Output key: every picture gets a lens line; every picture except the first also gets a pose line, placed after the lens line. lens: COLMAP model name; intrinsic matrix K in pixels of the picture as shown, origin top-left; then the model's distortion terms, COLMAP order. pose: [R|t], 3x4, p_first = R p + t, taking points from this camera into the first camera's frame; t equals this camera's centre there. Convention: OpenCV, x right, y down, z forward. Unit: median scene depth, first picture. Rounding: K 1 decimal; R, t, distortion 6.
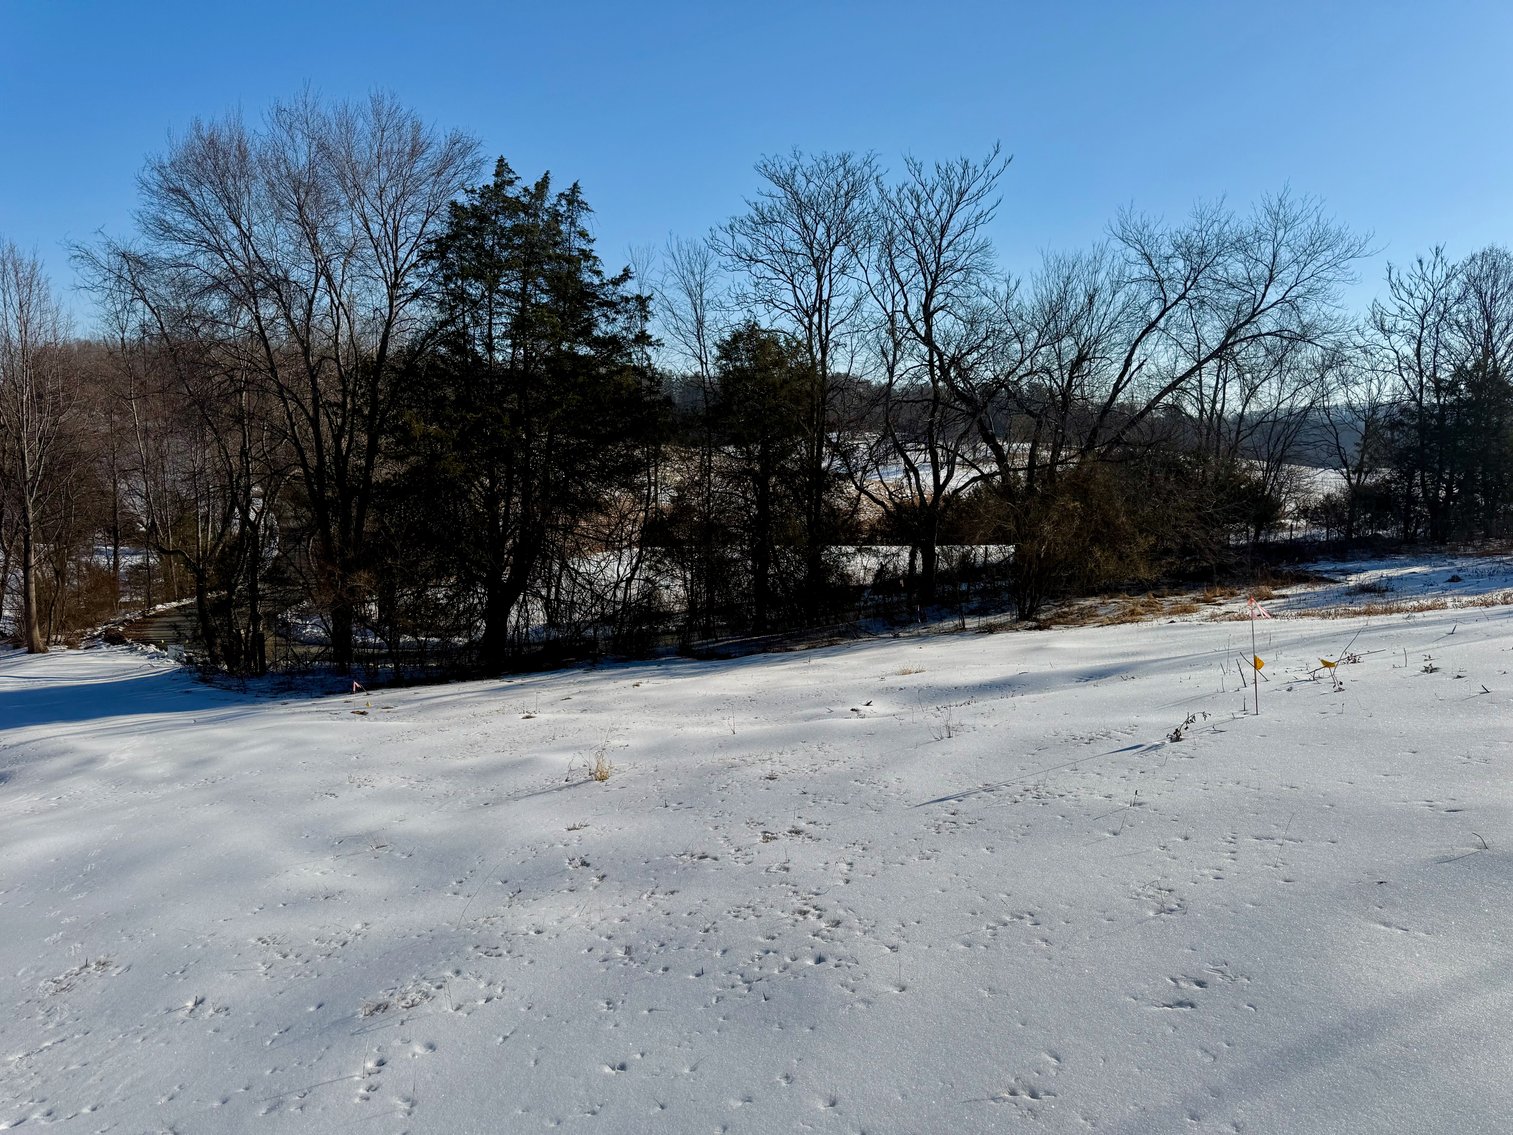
lens RADIAL K [[1074.2, 0, 747.5], [0, 1074.2, 581.4], [0, 0, 1]] dist [0.124036, -0.183946]
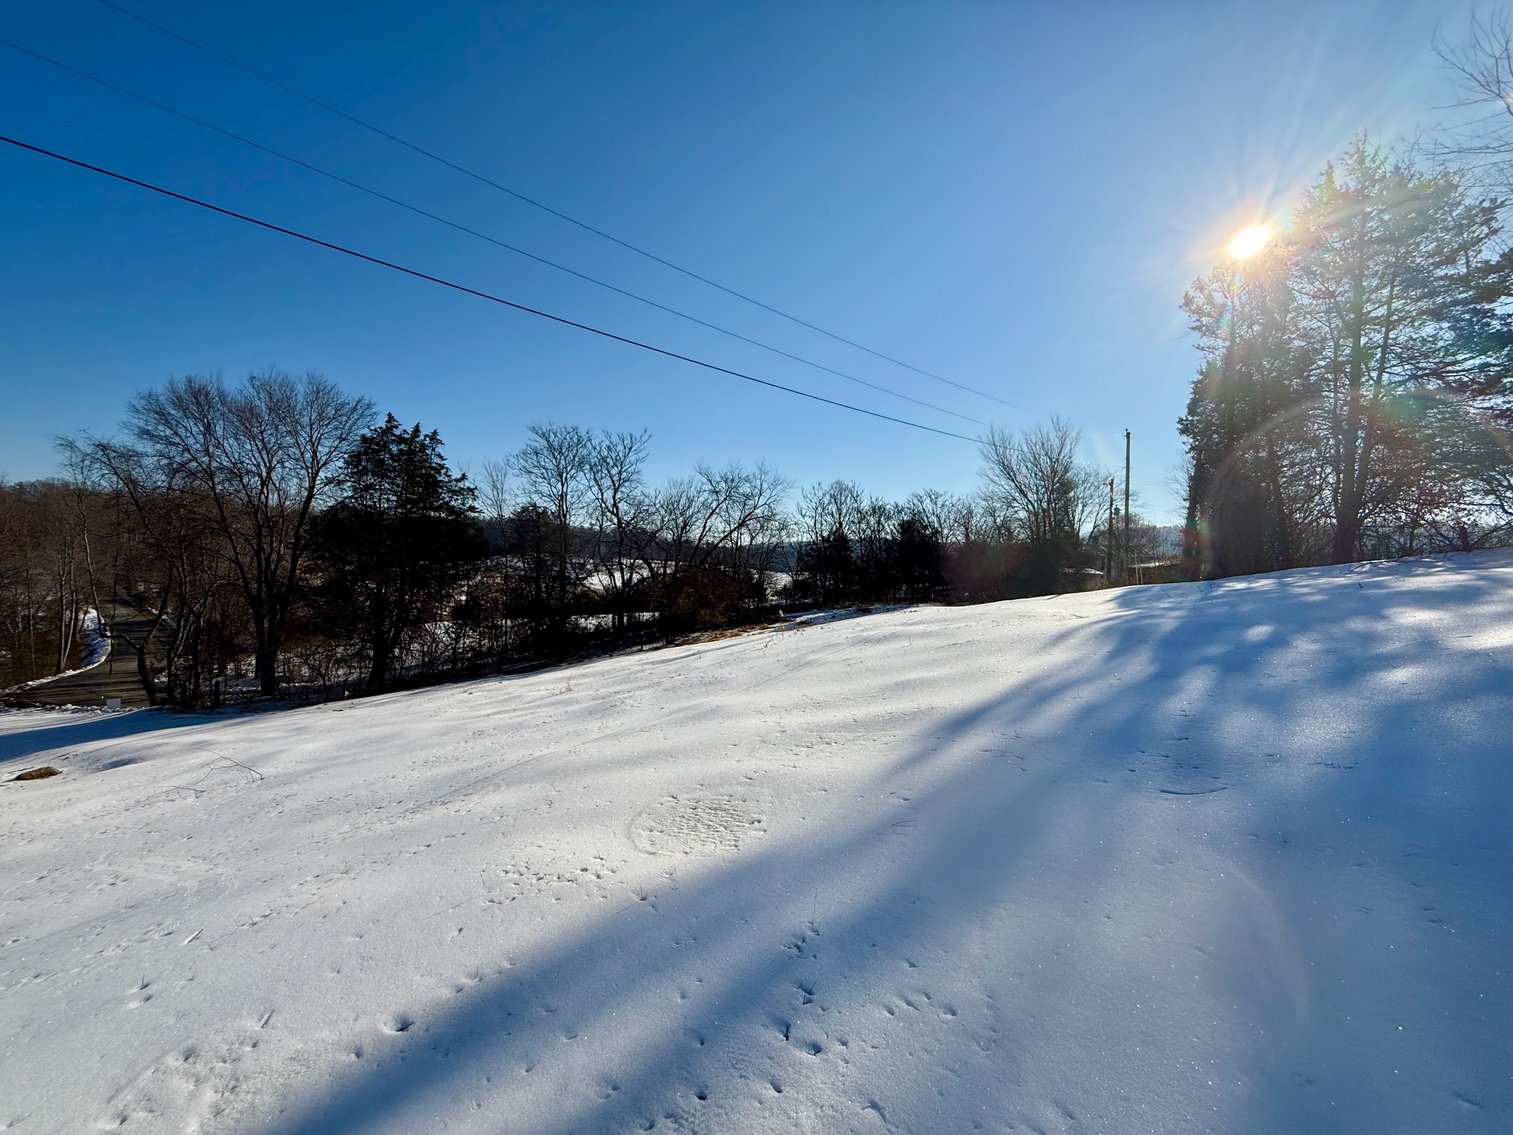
lens RADIAL K [[599.8, 0, 754.7], [0, 599.8, 567.0], [0, 0, 1]] dist [0.000744, -0.000028]
pose [[0.903594, -0.006055, 0.428346, -0.093637], [0.055294, 0.993184, -0.102604, 0.013644], [-0.424806, 0.116398, 0.897770, -0.148623]]
